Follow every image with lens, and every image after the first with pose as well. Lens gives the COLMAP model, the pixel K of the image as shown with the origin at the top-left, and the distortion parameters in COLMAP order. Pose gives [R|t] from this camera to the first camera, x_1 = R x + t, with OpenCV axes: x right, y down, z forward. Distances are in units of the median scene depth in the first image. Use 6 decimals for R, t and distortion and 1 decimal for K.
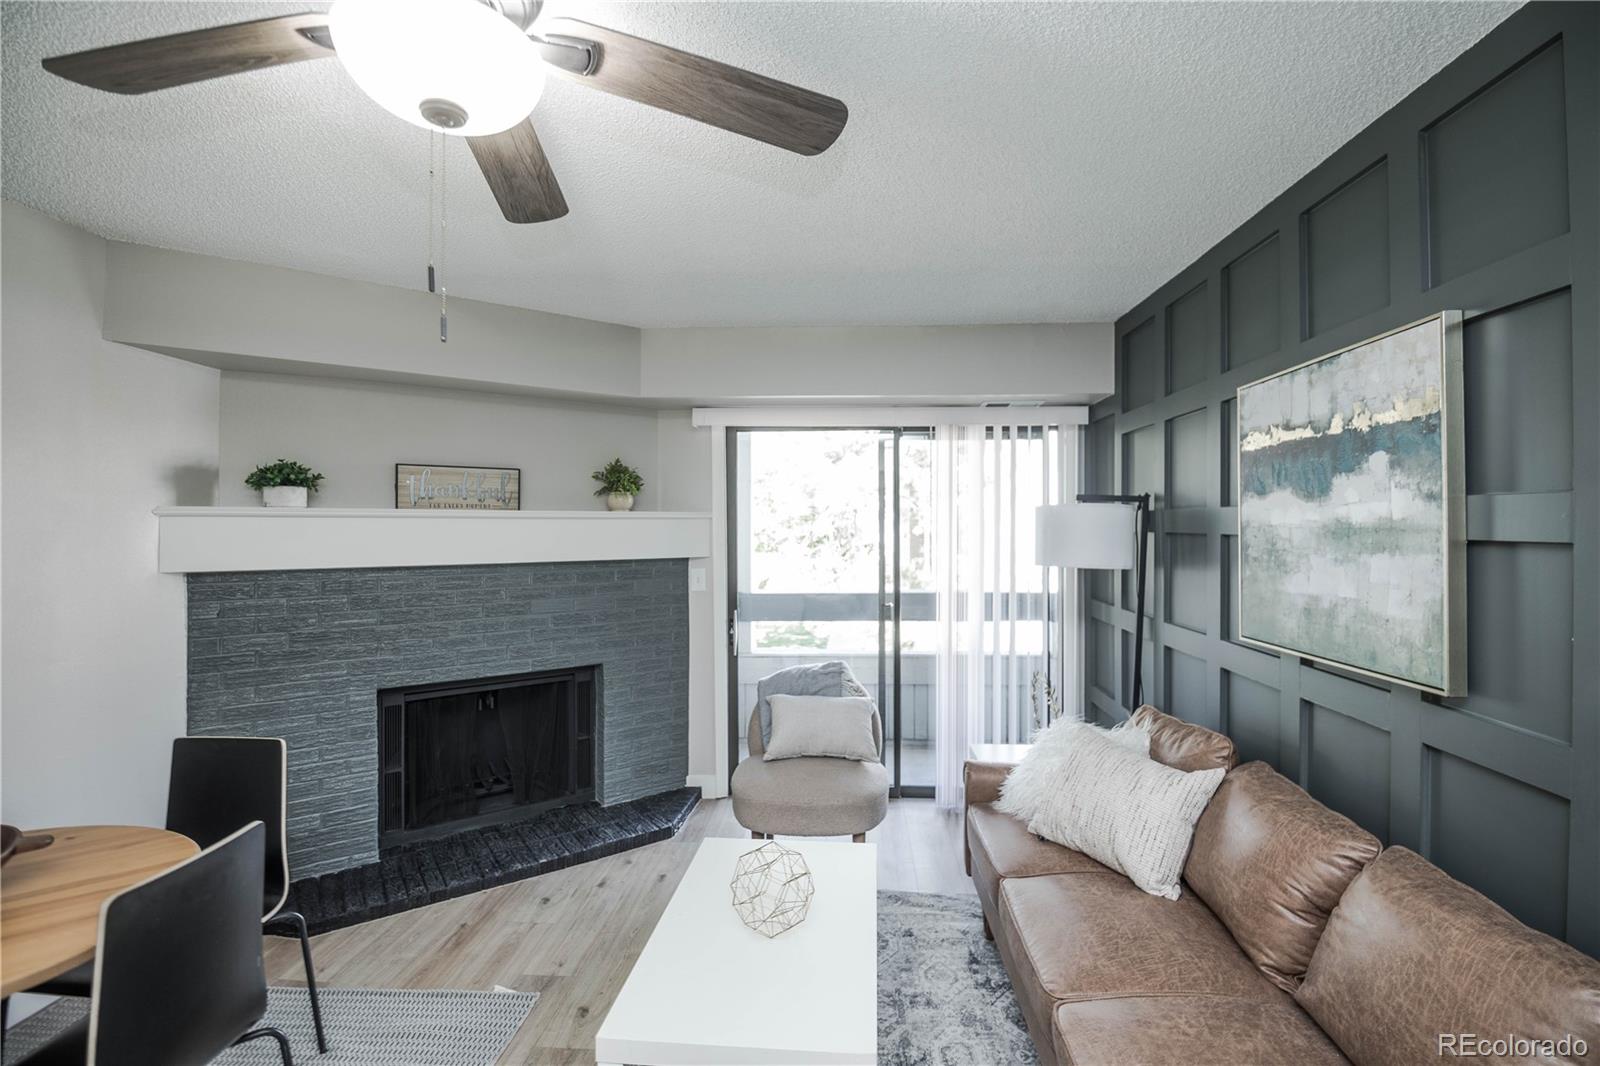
lens RADIAL K [[713.3, 0, 816.6], [0, 713.3, 524.9], [0, 0, 1]] dist [-0.000195, -0.010771]
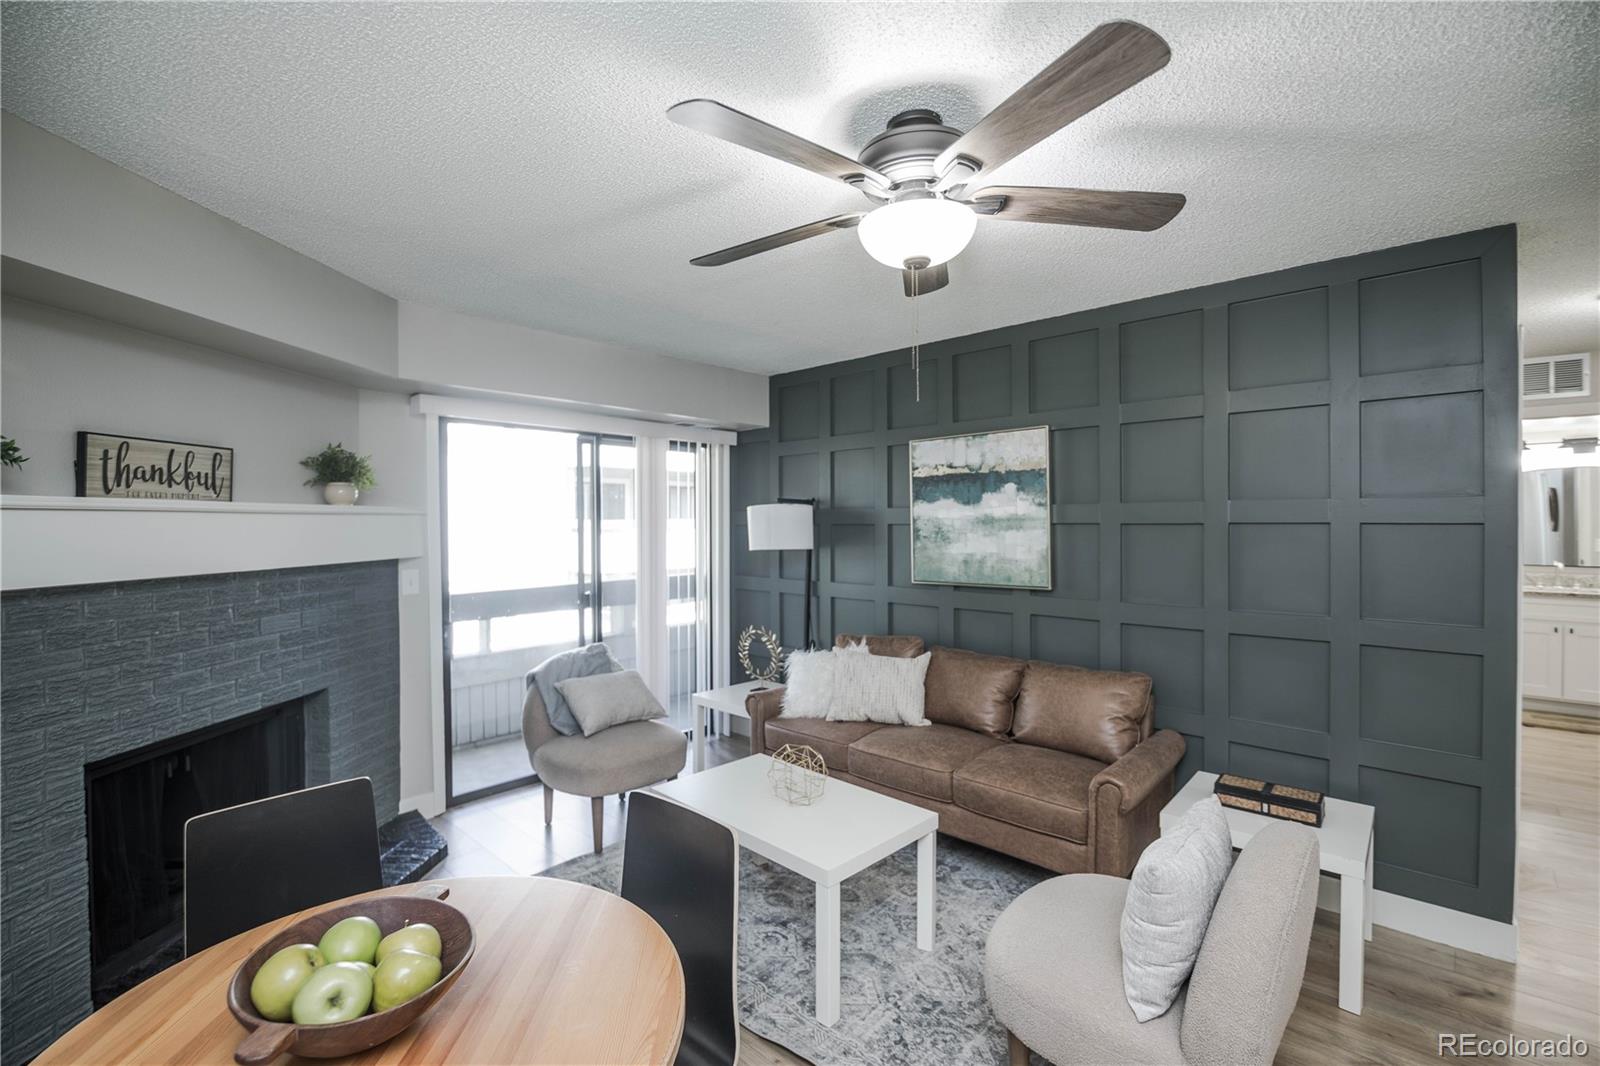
lens RADIAL K [[712.5, 0, 801.1], [0, 712.5, 525.4], [0, 0, 1]] dist [0.000388, -0.009532]
pose [[0.644155, -0.008138, 0.764852, -0.699637], [0.007686, 0.999962, 0.004166, 0.006070], [-0.764857, 0.003195, 0.644192, 0.051533]]
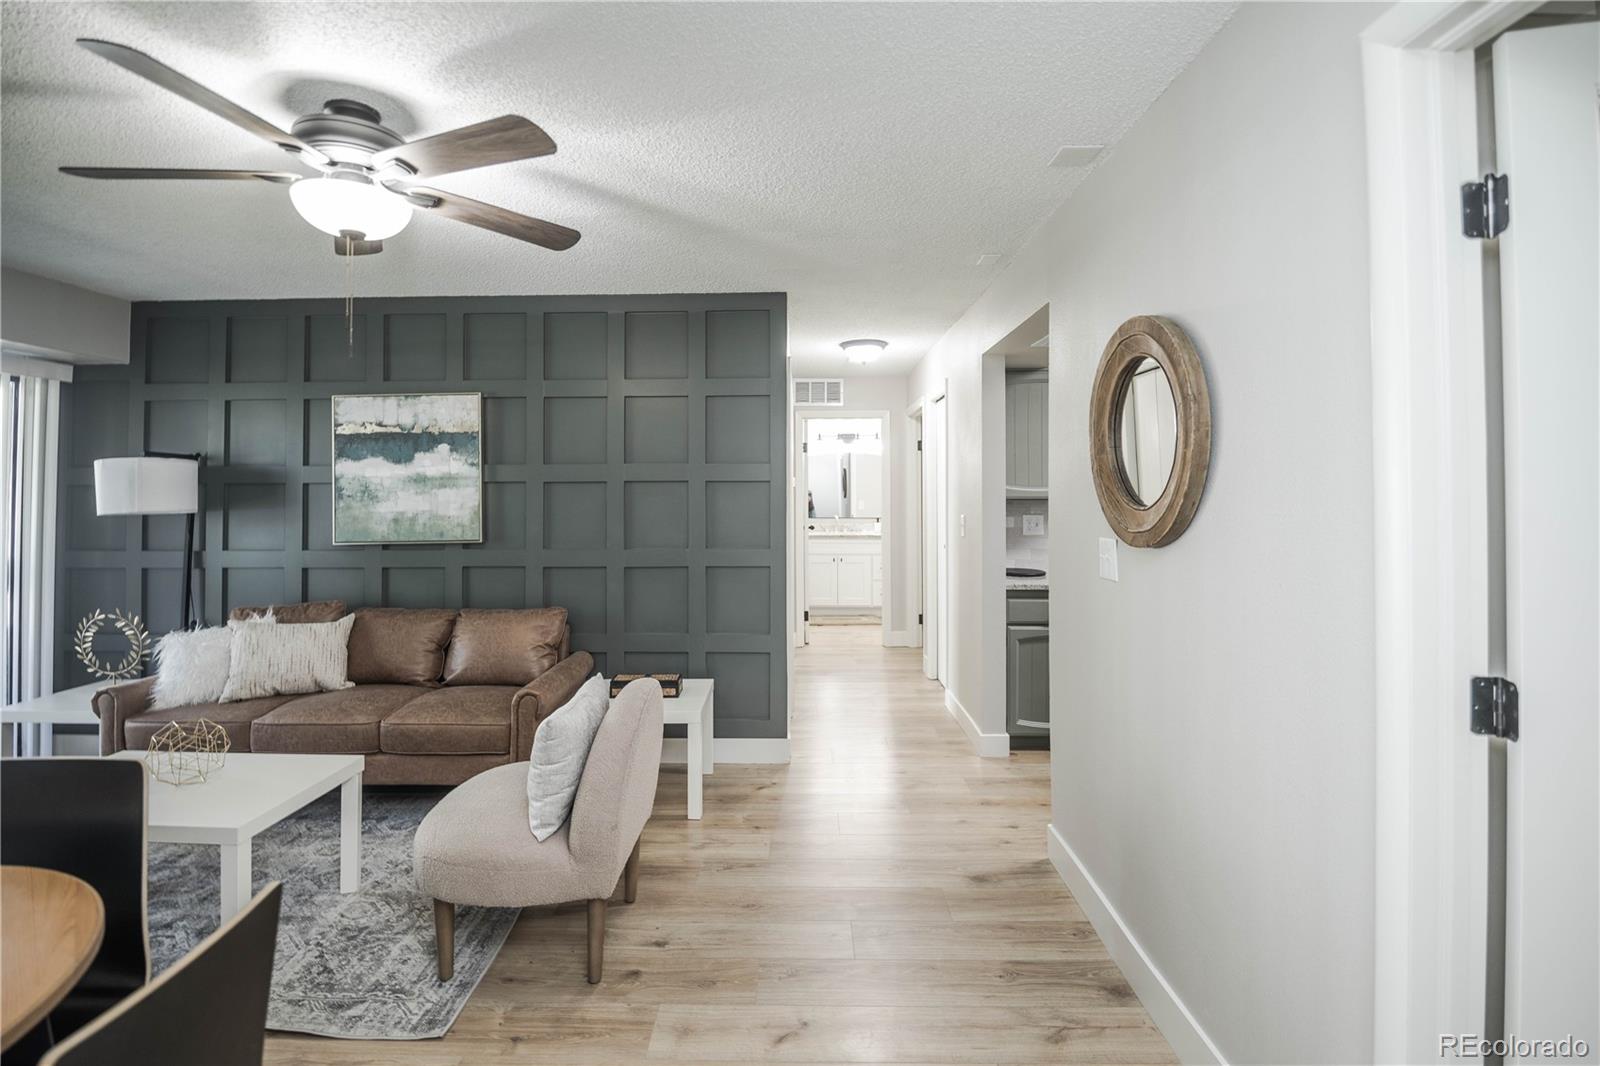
lens RADIAL K [[725.3, 0, 798.7], [0, 725.3, 474.8], [0, 0, 1]] dist [0.000354, -0.009814]
pose [[-0.035939, 0.023511, 0.999077, -0.865154], [0.007722, 0.999700, -0.023248, 0.032573], [-0.999324, 0.006879, -0.036110, -0.029772]]
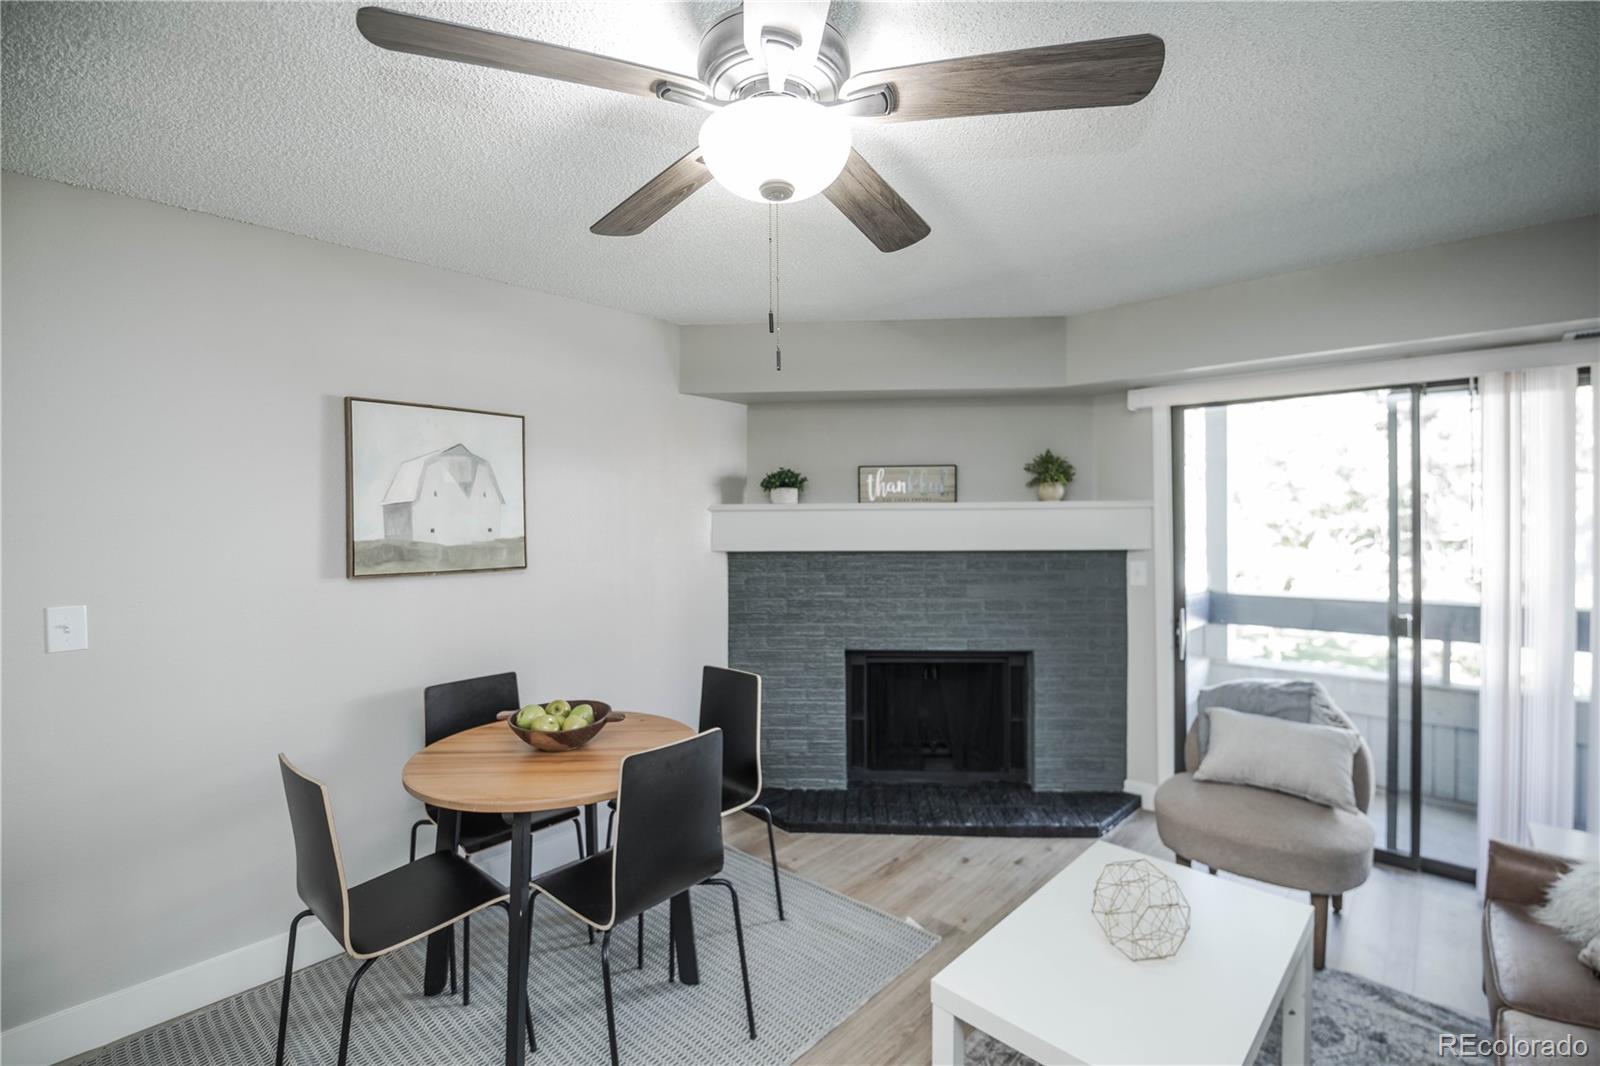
lens RADIAL K [[701.9, 0, 810.1], [0, 701.9, 521.6], [0, 0, 1]] dist [-0.000347, -0.009132]
pose [[0.770757, -0.002261, -0.637125, 0.115455], [0.006452, 0.999970, 0.004256, 0.002997], [0.637096, -0.007391, 0.770749, 0.024158]]
